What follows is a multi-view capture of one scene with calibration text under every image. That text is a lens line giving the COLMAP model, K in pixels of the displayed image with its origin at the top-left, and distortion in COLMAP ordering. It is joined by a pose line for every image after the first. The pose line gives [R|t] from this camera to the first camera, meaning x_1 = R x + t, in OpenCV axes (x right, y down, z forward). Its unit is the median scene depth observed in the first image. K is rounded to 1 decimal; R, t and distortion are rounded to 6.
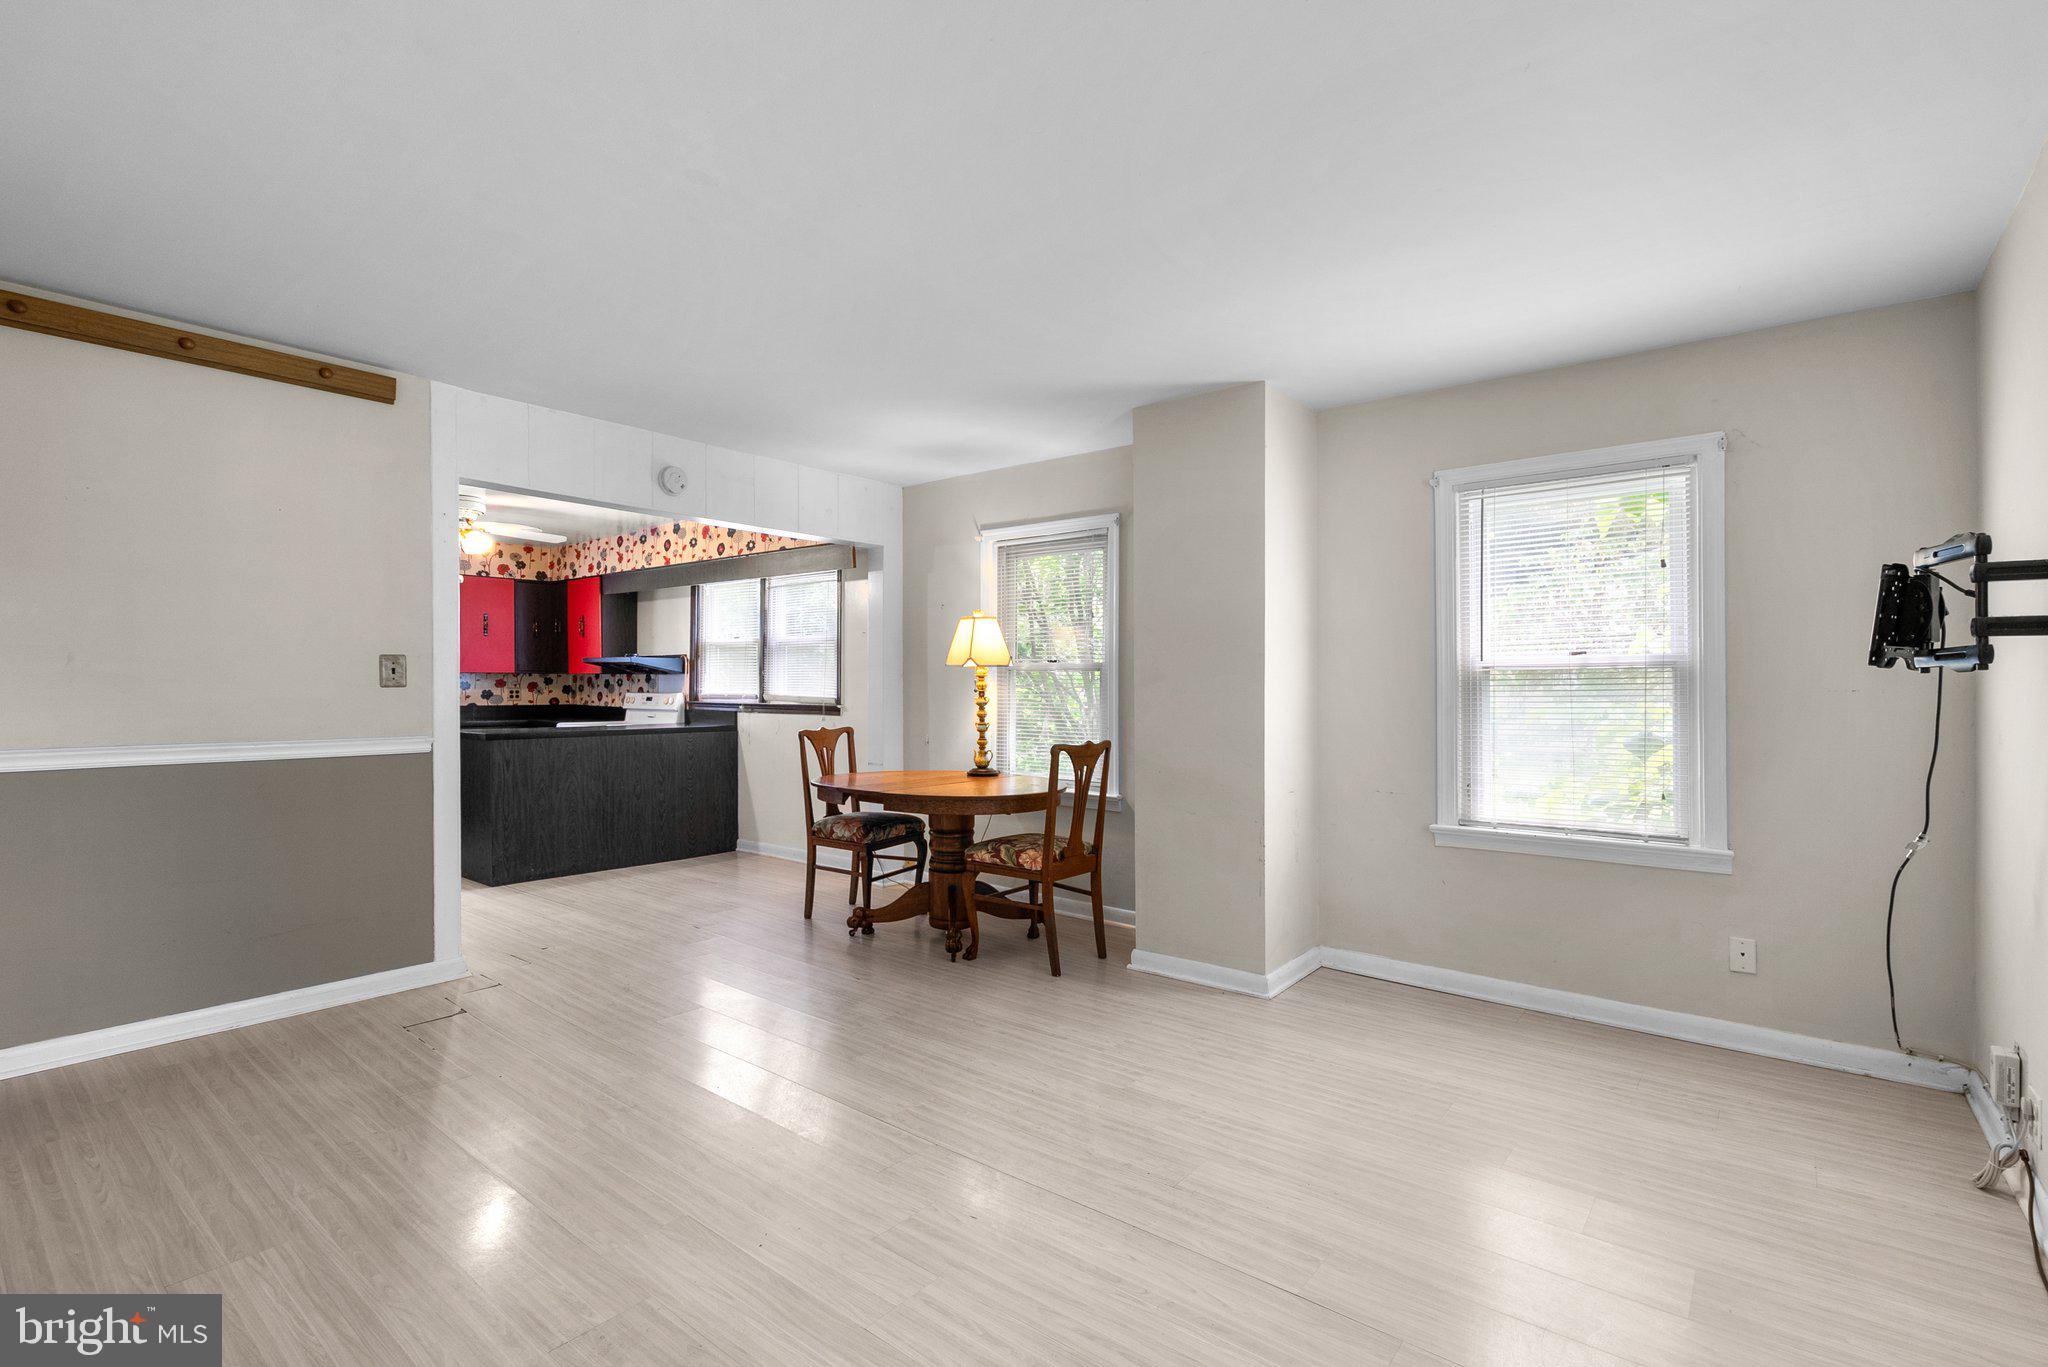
lens RADIAL K [[939.6, 0, 1019.0], [0, 939.6, 702.5], [0, 0, 1]] dist [-0.000193, 0.000336]
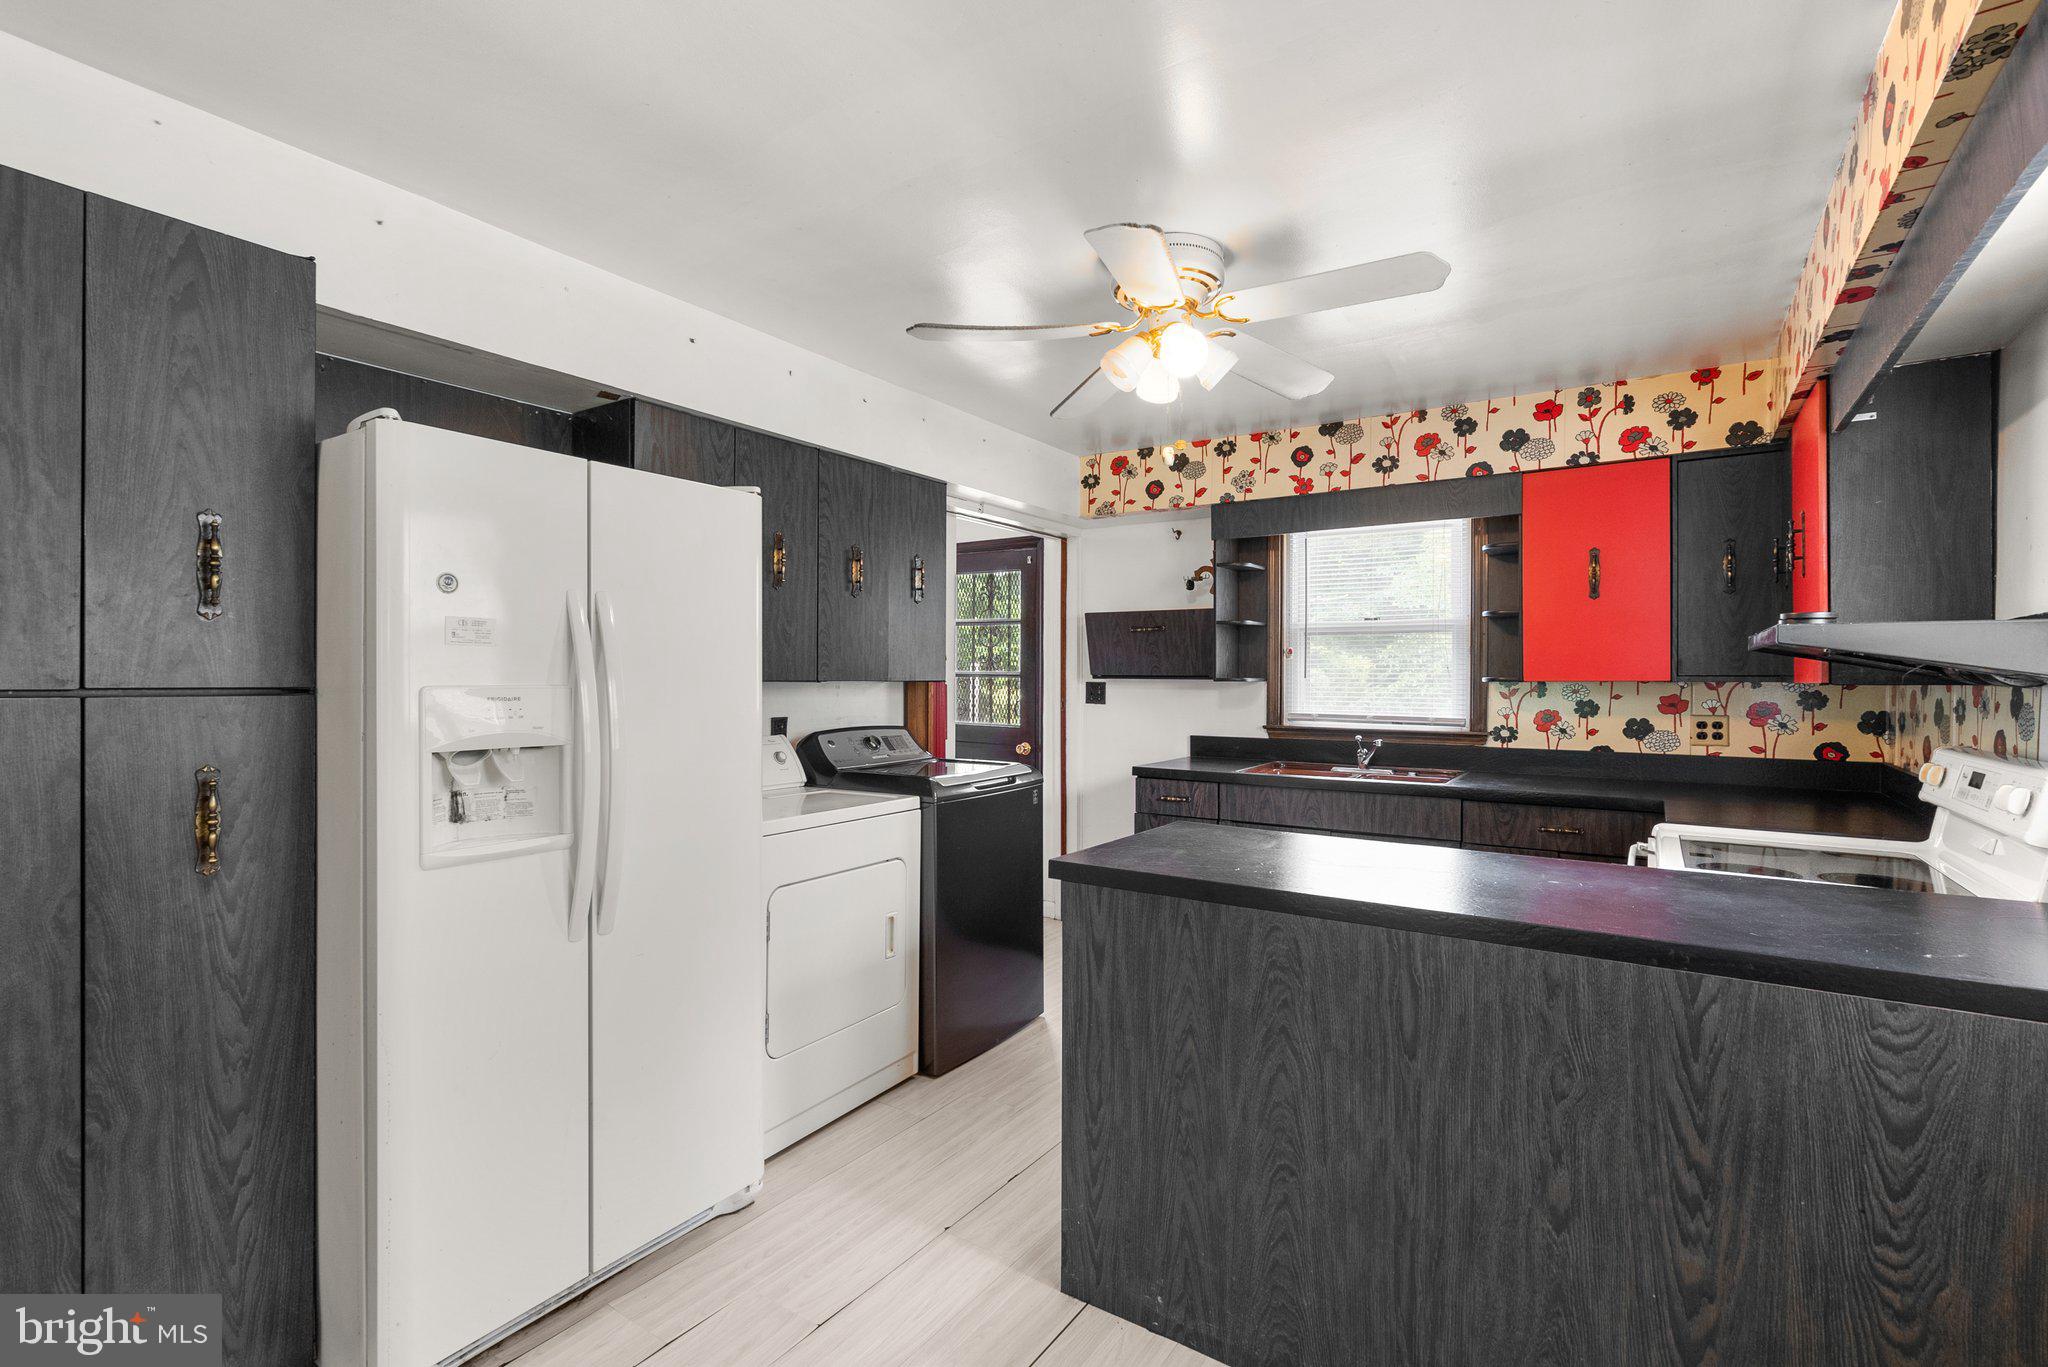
lens RADIAL K [[934.6, 0, 1026.2], [0, 934.6, 678.7], [0, 0, 1]] dist [-0.003840, 0.004423]
pose [[0.088409, -0.003545, -0.996078, -0.171882], [-0.021981, 0.999743, -0.005509, -0.027692], [0.995842, 0.022382, 0.088309, 0.783871]]
